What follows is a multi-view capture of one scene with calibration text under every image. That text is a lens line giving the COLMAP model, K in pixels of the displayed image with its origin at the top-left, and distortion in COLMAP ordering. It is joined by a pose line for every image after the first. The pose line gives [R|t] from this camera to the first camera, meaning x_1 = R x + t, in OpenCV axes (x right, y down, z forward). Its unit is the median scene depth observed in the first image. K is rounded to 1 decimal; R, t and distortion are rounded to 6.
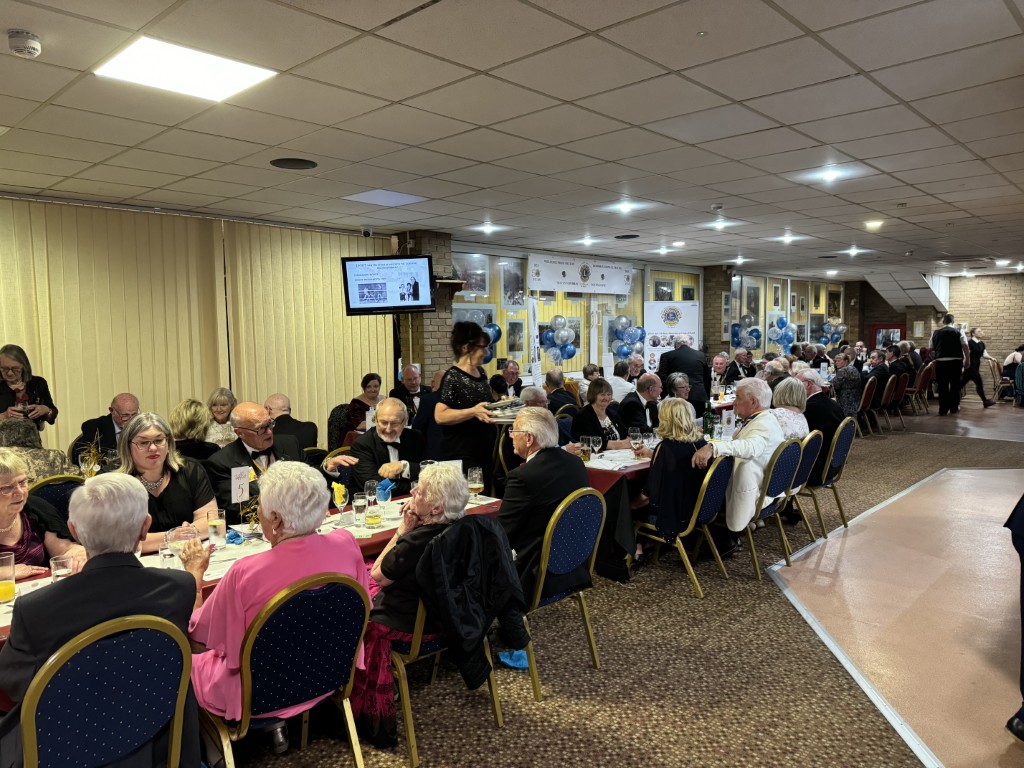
lens RADIAL K [[726.4, 0, 516.5], [0, 726.4, 382.8], [0, 0, 1]] dist [0.022782, 0.003236]
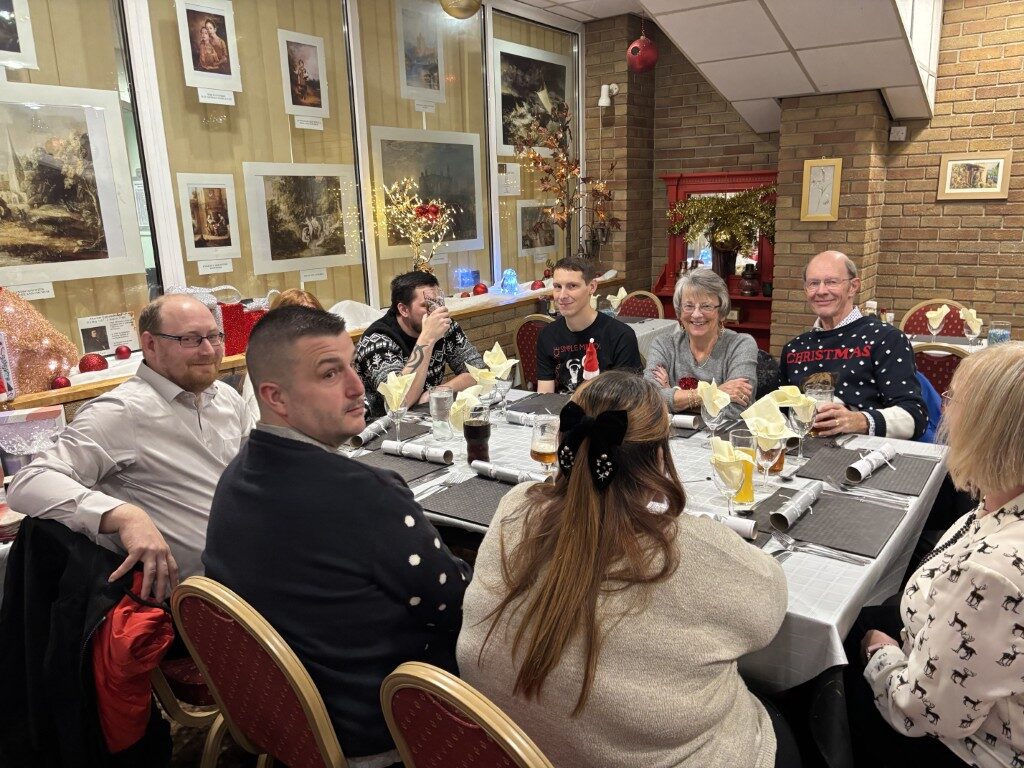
lens RADIAL K [[766.9, 0, 508.5], [0, 766.9, 386.0], [0, 0, 1]] dist [0.051116, -0.049759]
pose [[0.992084, -0.042793, 0.118063, 0.404977], [0.023648, 0.986990, 0.159033, -0.050743], [-0.123332, -0.154982, 0.980189, 0.734905]]
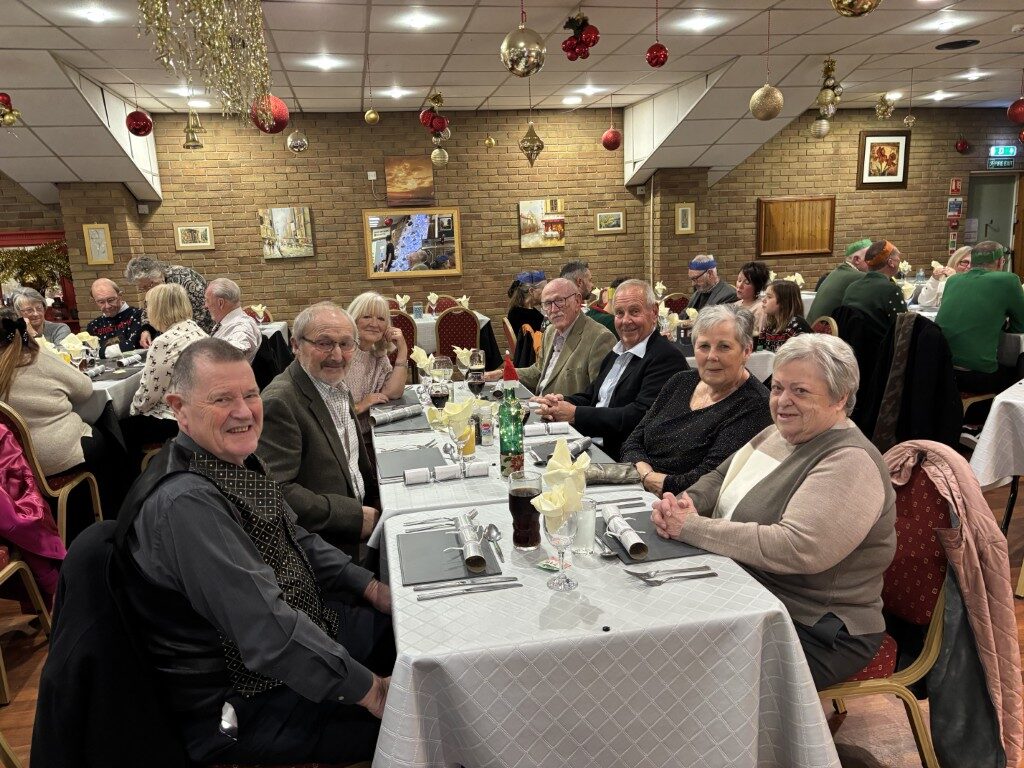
lens RADIAL K [[766.9, 0, 514.5], [0, 766.9, 385.8], [0, 0, 1]] dist [0.051116, -0.049759]
pose [[0.581104, -0.165044, 0.796918, 0.336850], [0.088004, 0.986222, 0.140078, -0.036945], [-0.809057, -0.011268, 0.587622, 0.577054]]
